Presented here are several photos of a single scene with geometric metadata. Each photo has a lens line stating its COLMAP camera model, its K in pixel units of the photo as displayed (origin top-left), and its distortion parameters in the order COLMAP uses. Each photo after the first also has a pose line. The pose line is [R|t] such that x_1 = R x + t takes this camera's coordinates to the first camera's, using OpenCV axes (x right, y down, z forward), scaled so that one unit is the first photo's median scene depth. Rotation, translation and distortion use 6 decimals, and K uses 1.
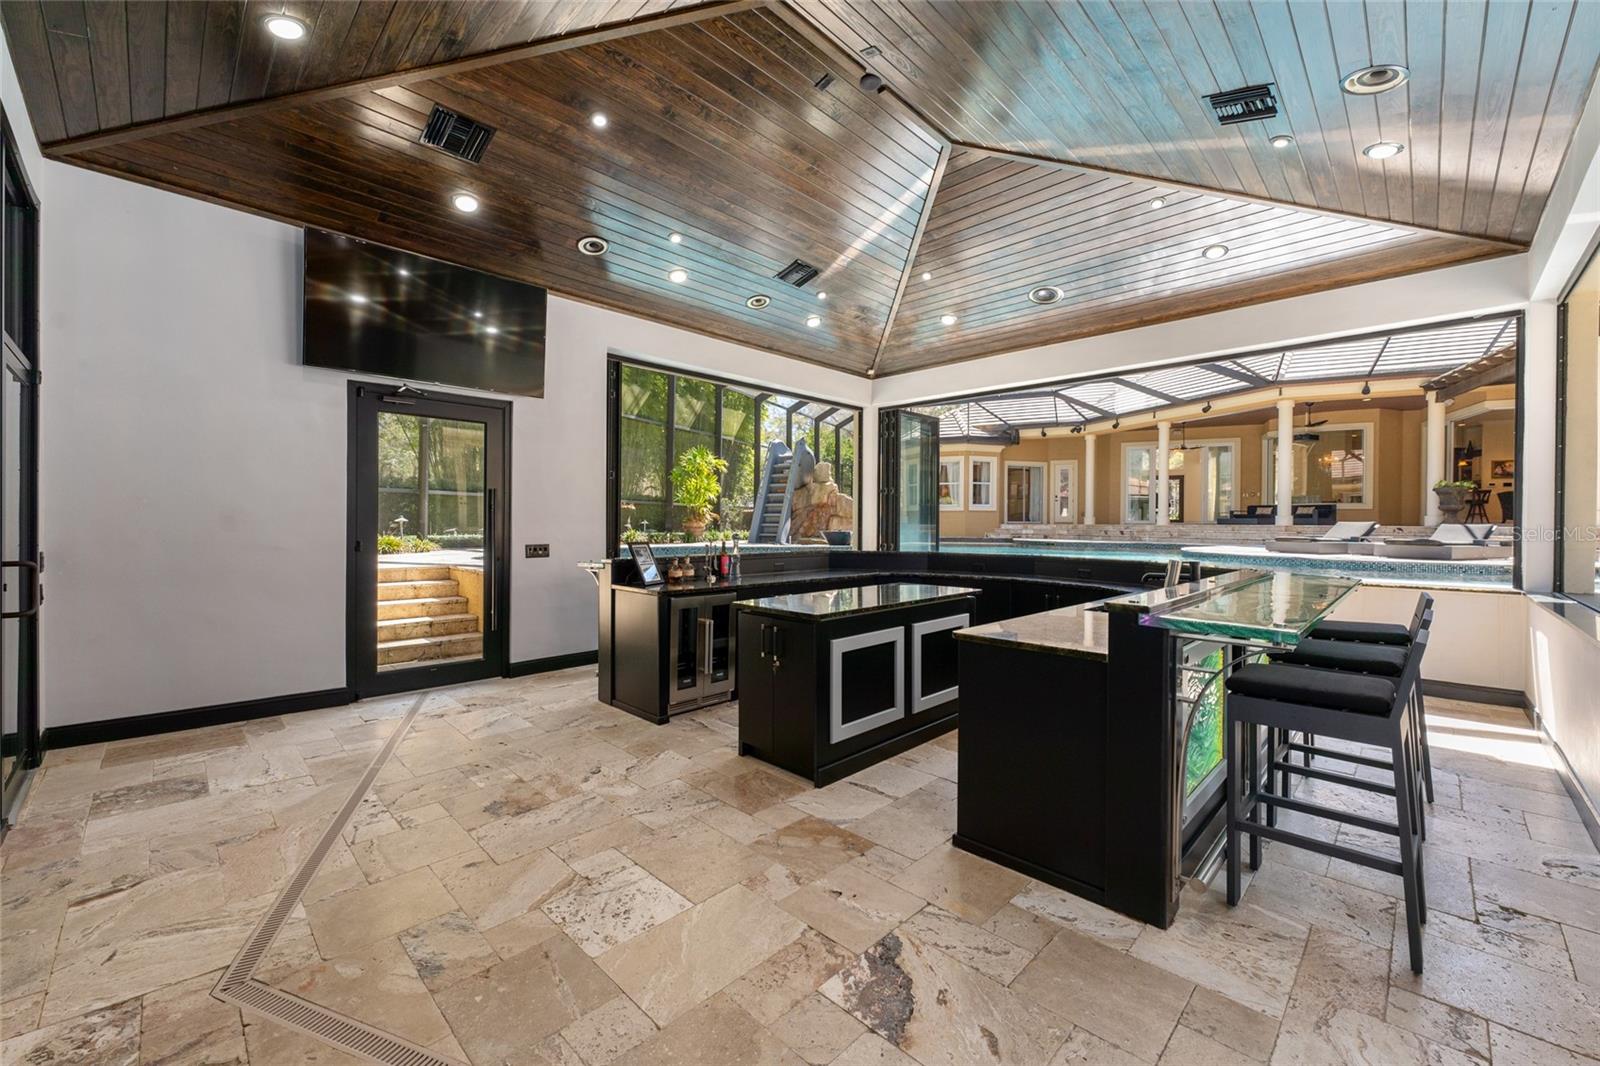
lens RADIAL K [[635.9, 0, 801.8], [0, 635.9, 518.6], [0, 0, 1]] dist [0.002127, -0.000488]
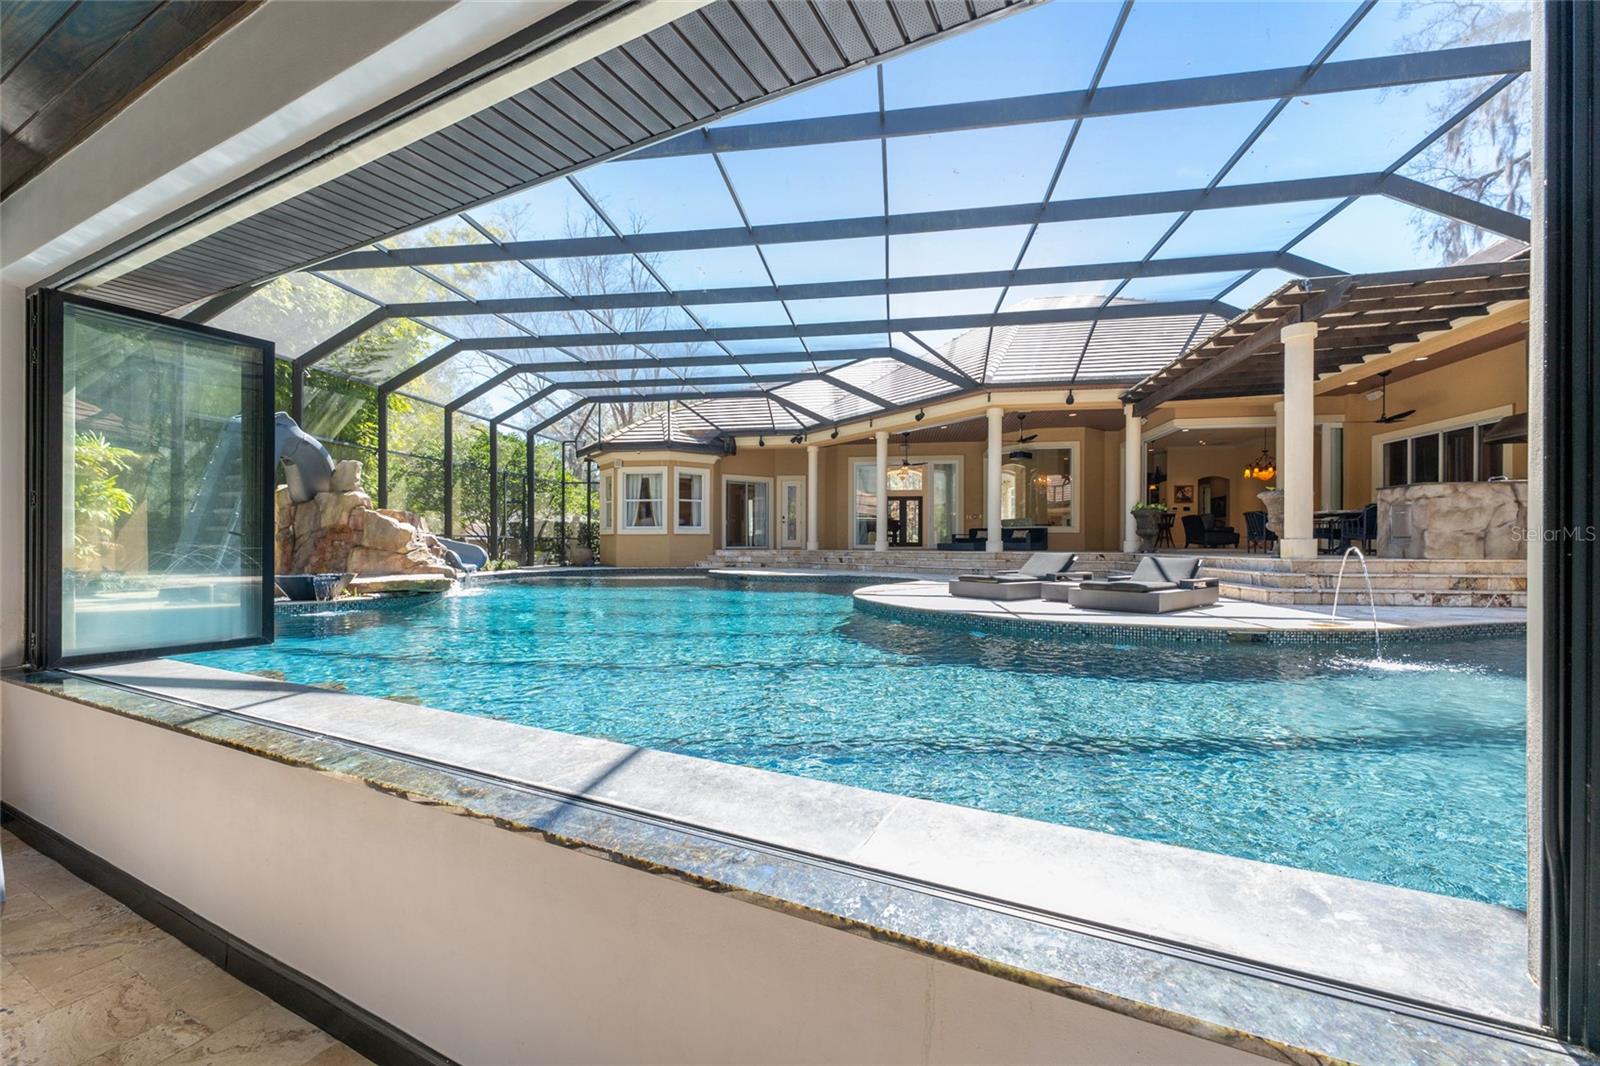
lens RADIAL K [[635.9, 0, 798.1], [0, 635.9, 539.7], [0, 0, 1]] dist [0.002127, -0.000488]
pose [[0.953890, -0.003722, 0.300134, 0.194546], [0.003347, 0.999993, 0.001764, -0.007317], [-0.300138, -0.000678, 0.953896, 0.202505]]
